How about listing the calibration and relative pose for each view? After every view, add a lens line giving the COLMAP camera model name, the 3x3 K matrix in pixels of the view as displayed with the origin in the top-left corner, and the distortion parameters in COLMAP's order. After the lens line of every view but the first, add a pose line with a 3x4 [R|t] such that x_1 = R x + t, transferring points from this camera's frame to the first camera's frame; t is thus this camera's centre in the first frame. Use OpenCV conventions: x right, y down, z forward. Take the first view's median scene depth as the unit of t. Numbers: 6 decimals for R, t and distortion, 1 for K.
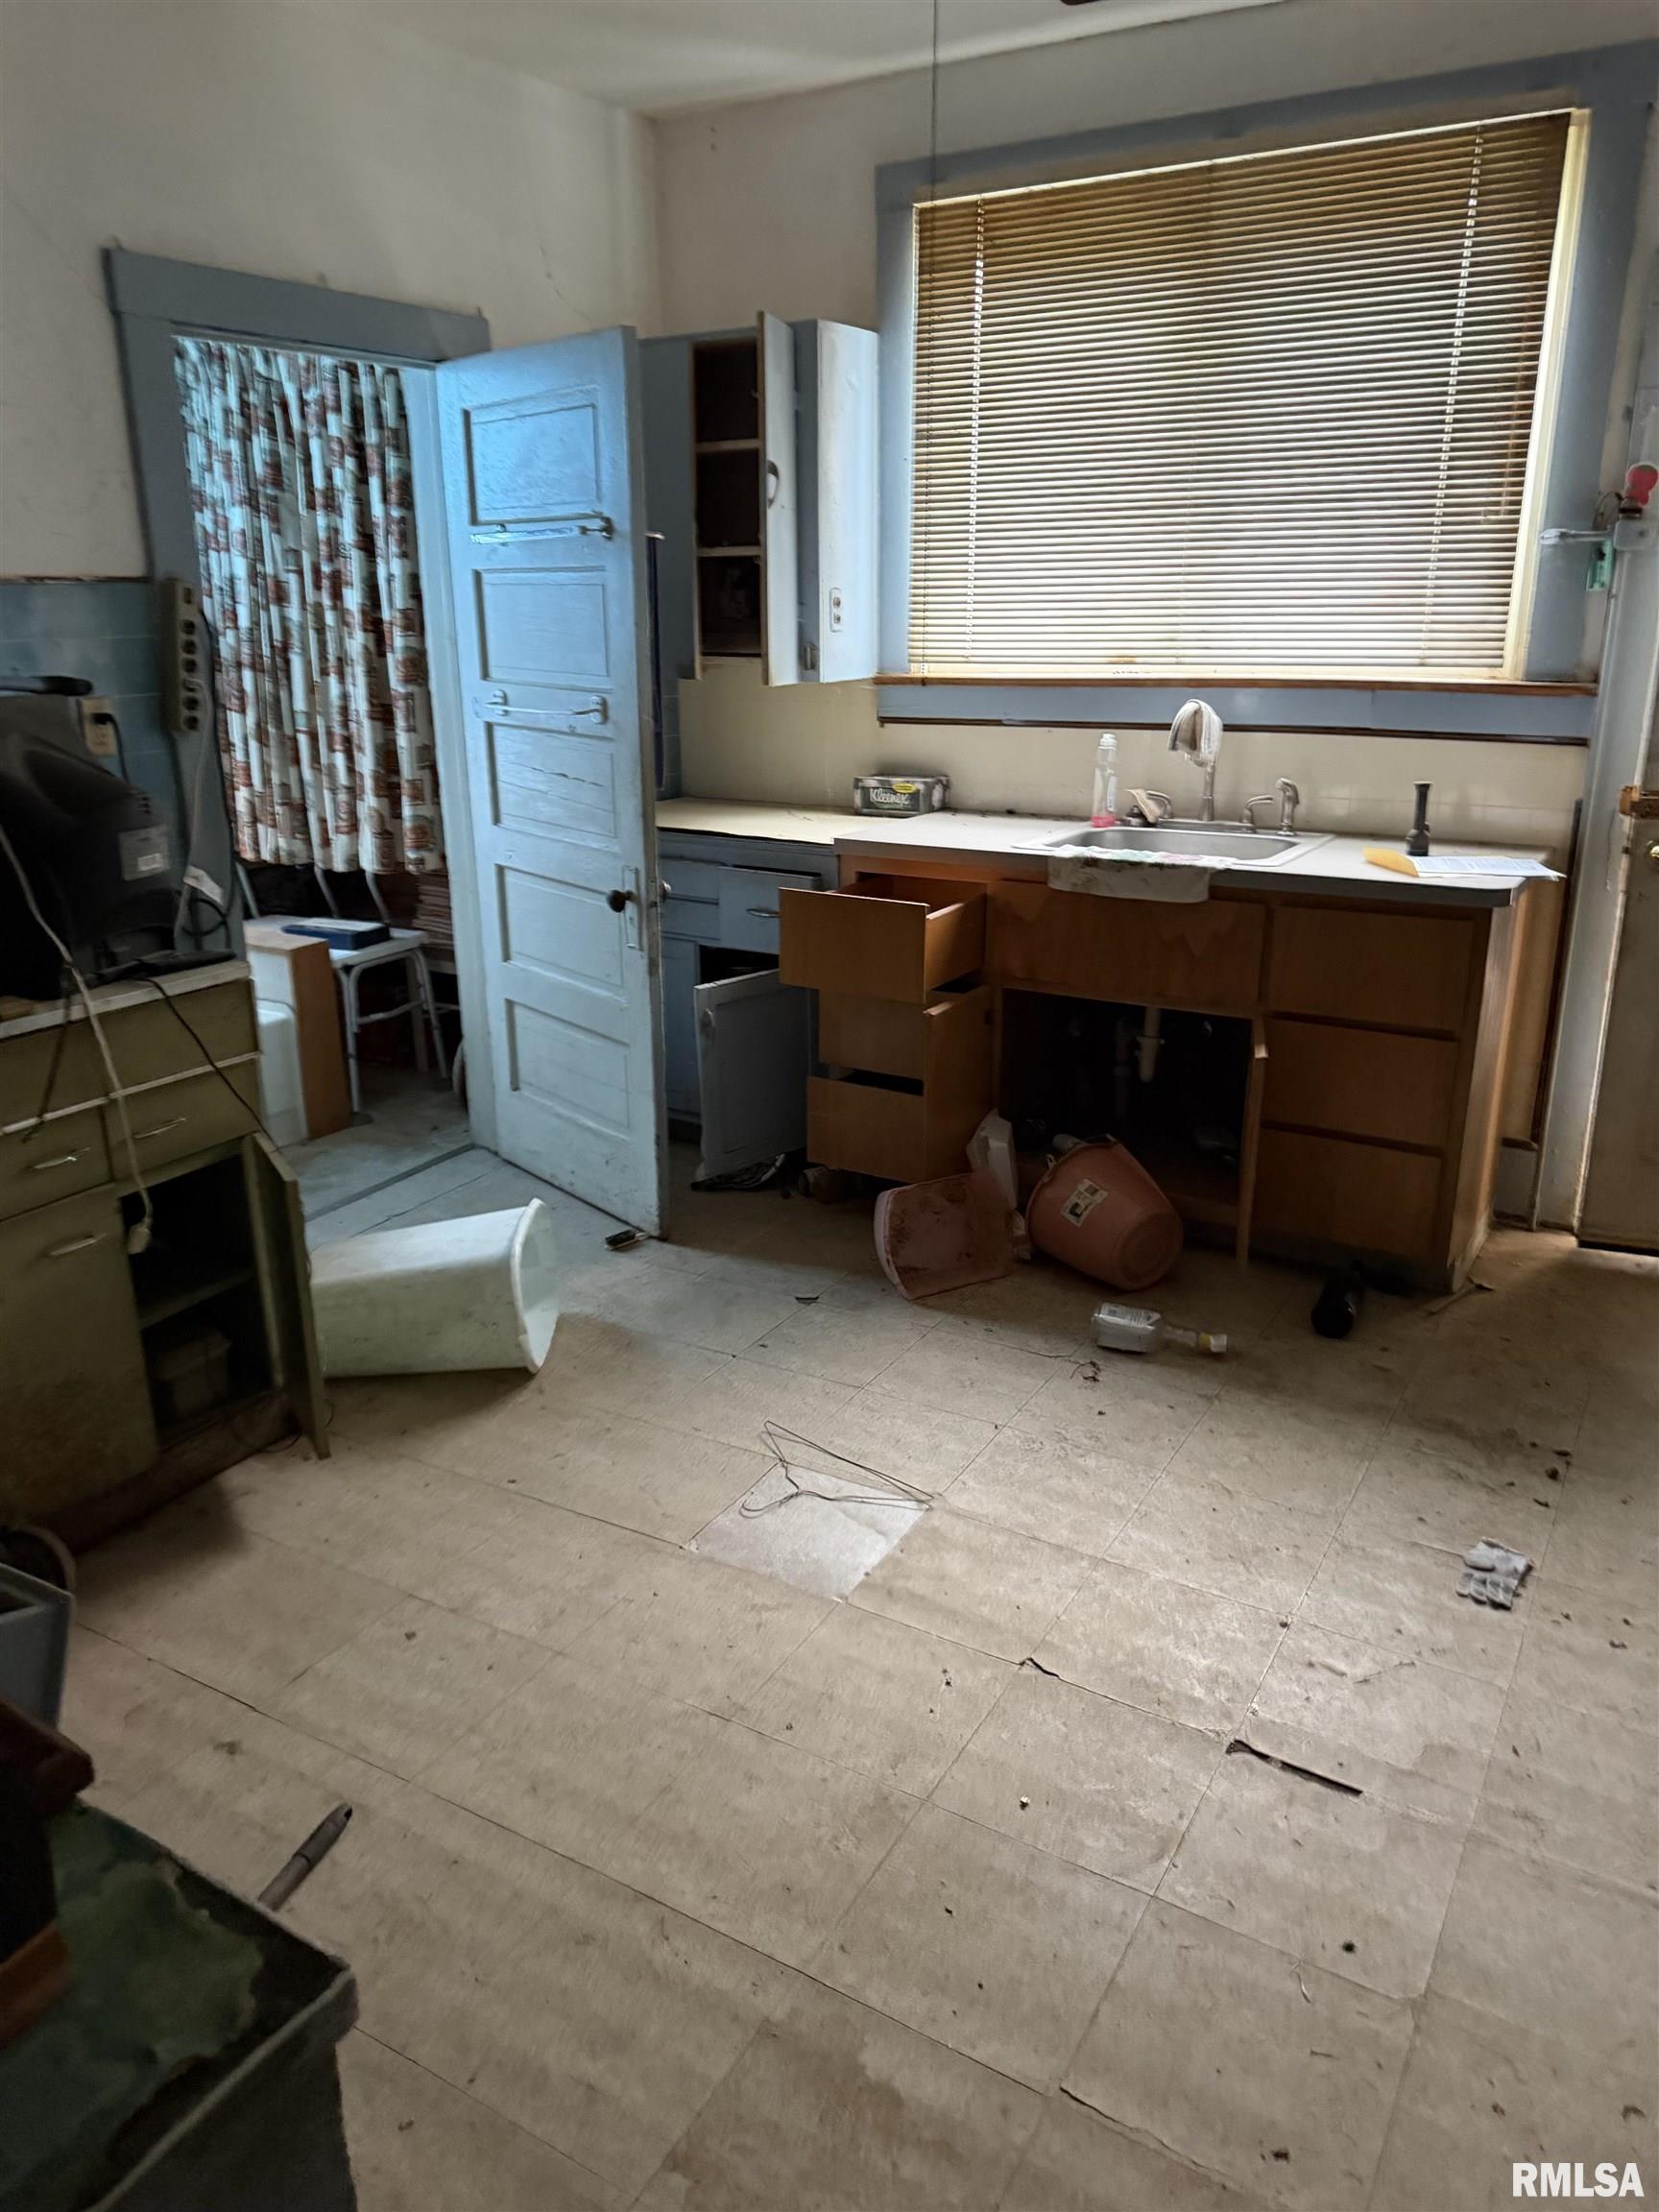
lens RADIAL K [[1540.6, 0, 819.6], [0, 1540.6, 1099.3], [0, 0, 1]] dist [0.008383, -0.003655]
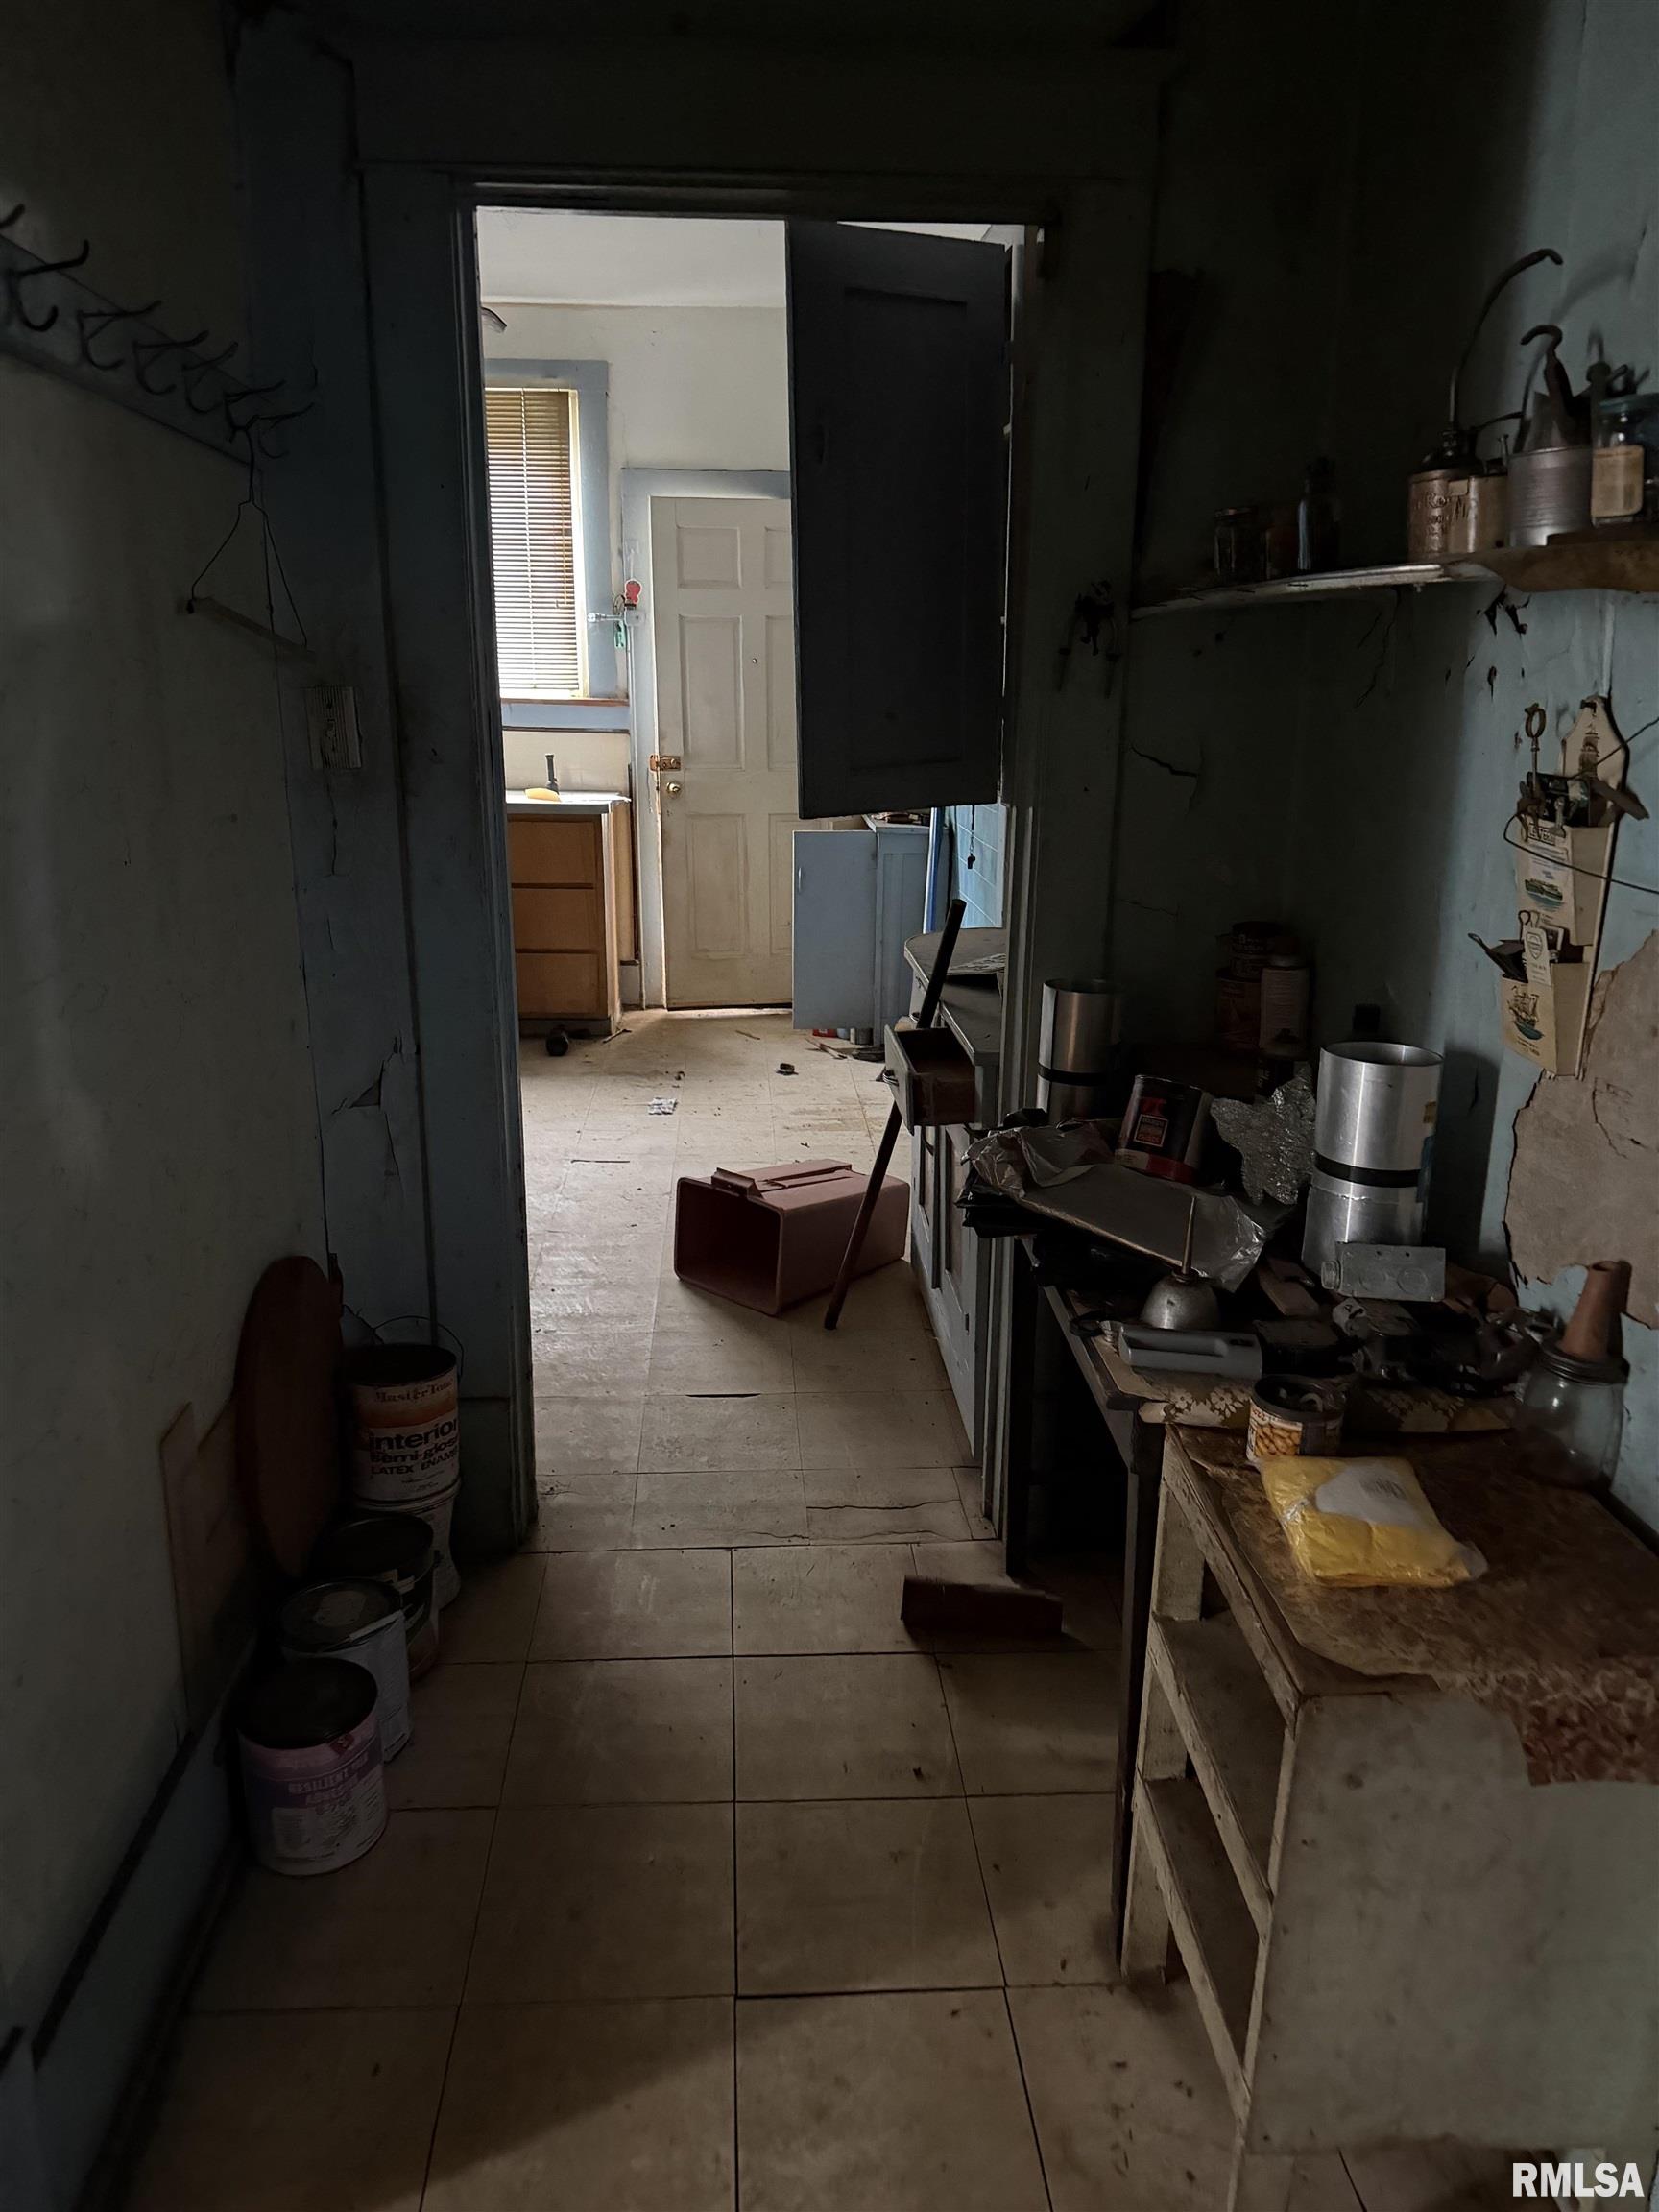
lens RADIAL K [[1540.6, 0, 819.6], [0, 1540.6, 1099.3], [0, 0, 1]] dist [0.008383, -0.003655]
pose [[0.826544, -0.139039, 0.545429, -0.460566], [0.157610, 0.987418, 0.012867, 0.262453], [-0.540355, 0.075330, 0.838058, -0.763022]]
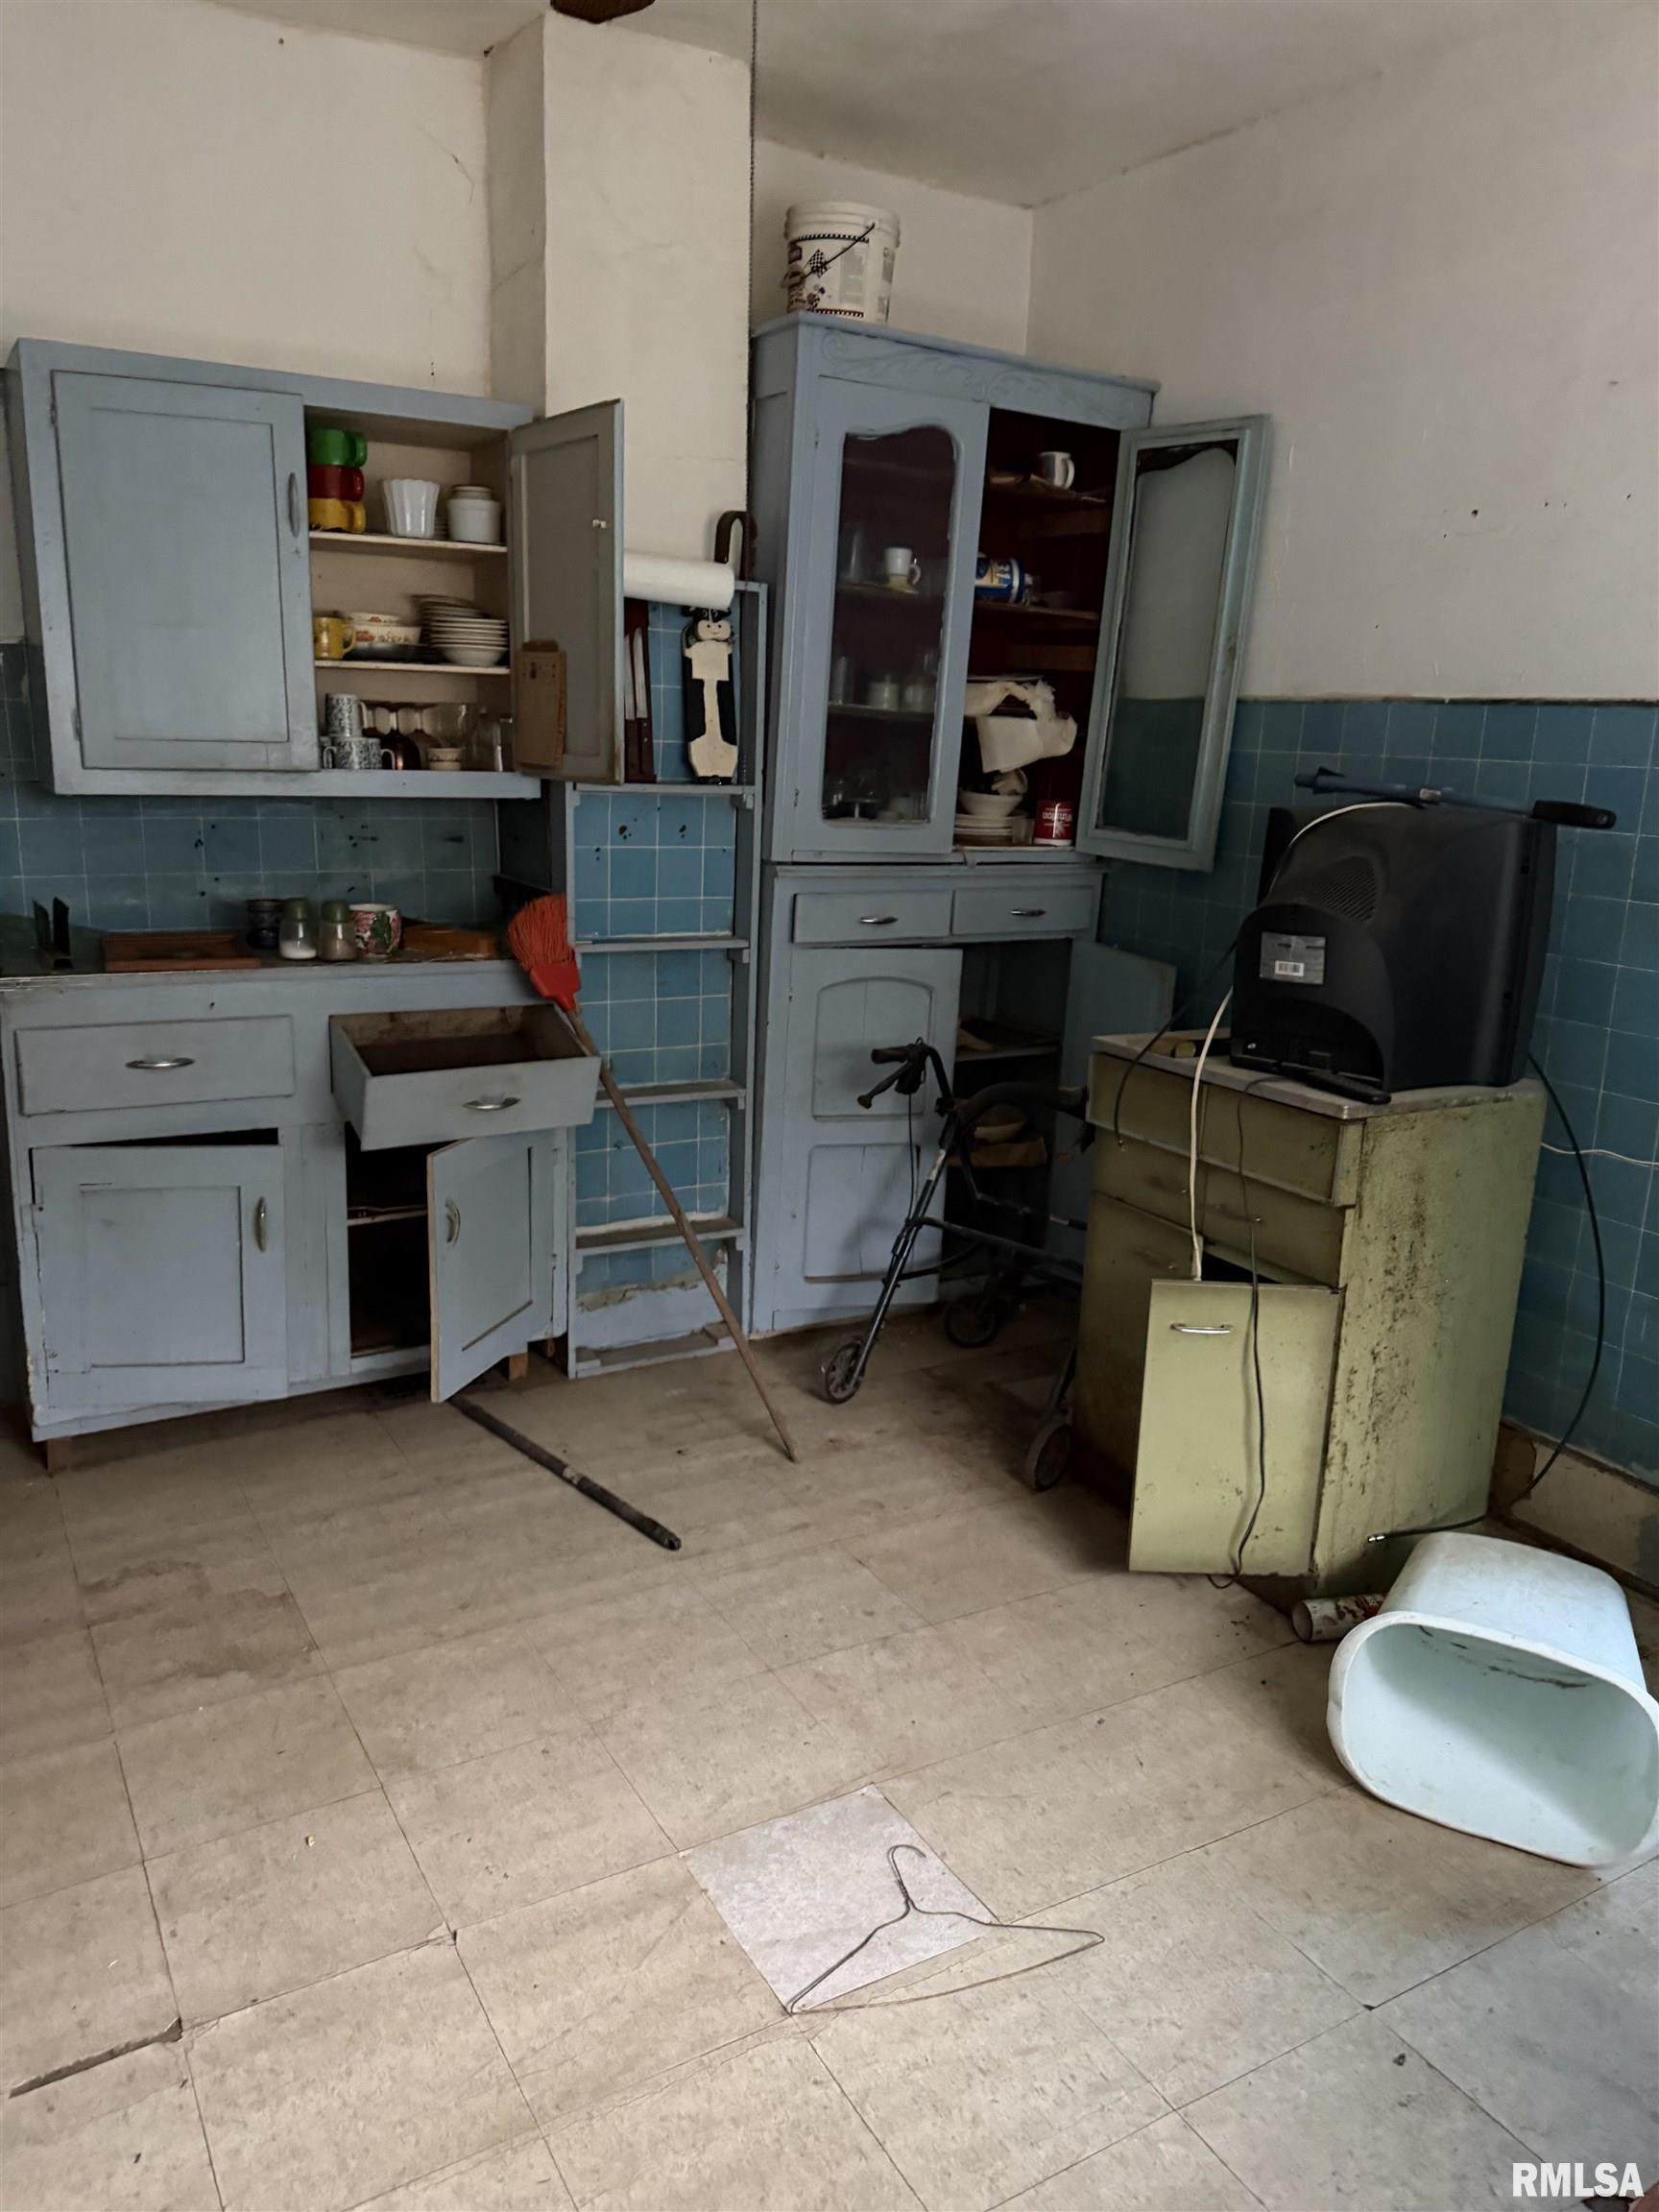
lens RADIAL K [[1540.6, 0, 819.6], [0, 1540.6, 1099.3], [0, 0, 1]] dist [0.008383, -0.003655]
pose [[-0.465058, 0.214853, -0.858813, 0.518742], [-0.301497, 0.873671, 0.381835, -0.323777], [0.832359, 0.436505, -0.341530, 0.979893]]
